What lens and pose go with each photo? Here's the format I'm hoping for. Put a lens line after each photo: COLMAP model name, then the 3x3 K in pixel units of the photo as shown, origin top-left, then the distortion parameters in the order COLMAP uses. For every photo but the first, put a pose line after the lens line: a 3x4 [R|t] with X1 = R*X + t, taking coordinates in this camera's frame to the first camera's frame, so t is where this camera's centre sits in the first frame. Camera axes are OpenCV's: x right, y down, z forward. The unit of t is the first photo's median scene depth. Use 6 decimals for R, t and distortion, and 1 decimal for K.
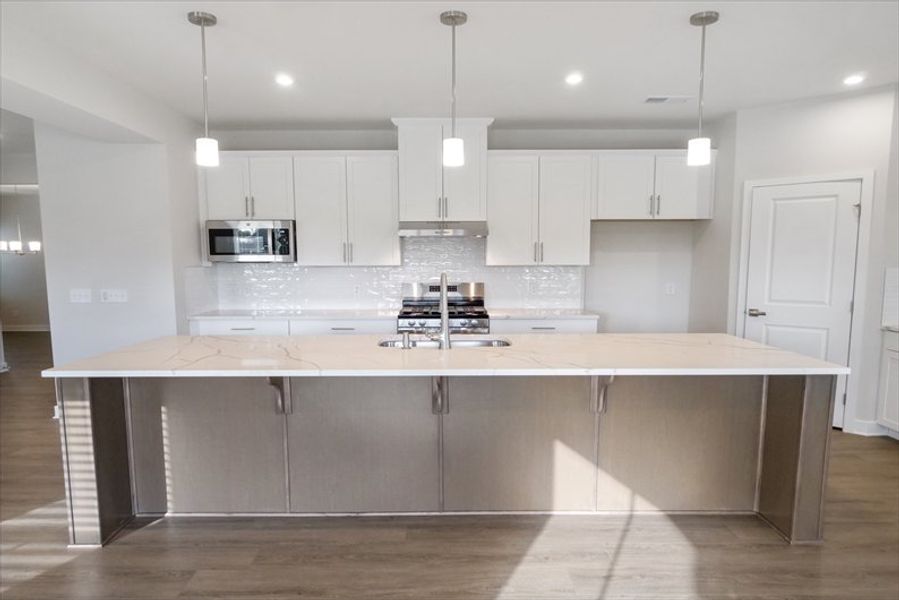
lens RADIAL K [[590.4, 0, 452.0], [0, 590.4, 313.2], [0, 0, 1]] dist [-0.004081, -0.004064]
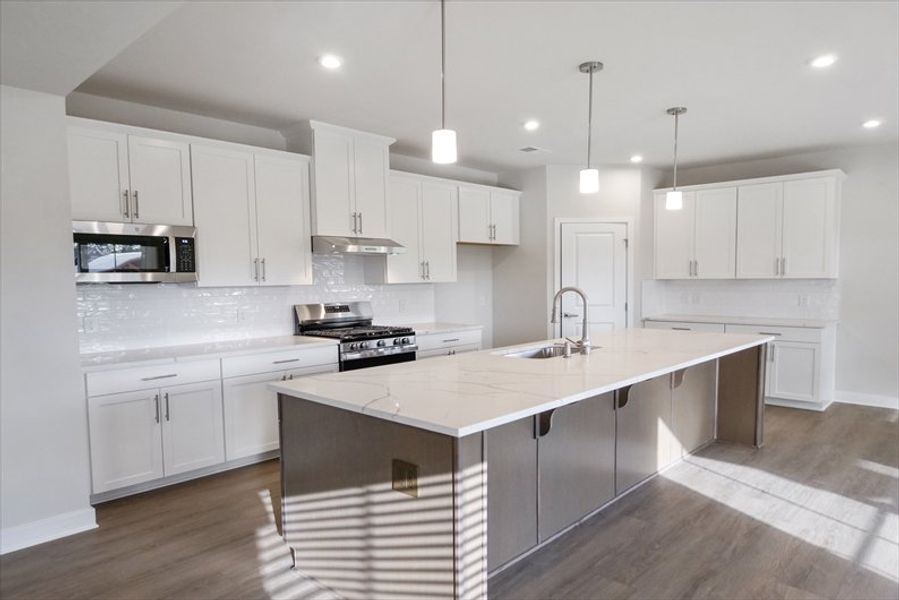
lens RADIAL K [[590.4, 0, 440.4], [0, 590.4, 308.2], [0, 0, 1]] dist [-0.004081, -0.004064]
pose [[0.679674, -0.044895, 0.732139, -0.642471], [0.075044, 0.997144, -0.008522, -0.025497], [-0.729666, 0.060735, 0.681101, 0.272278]]
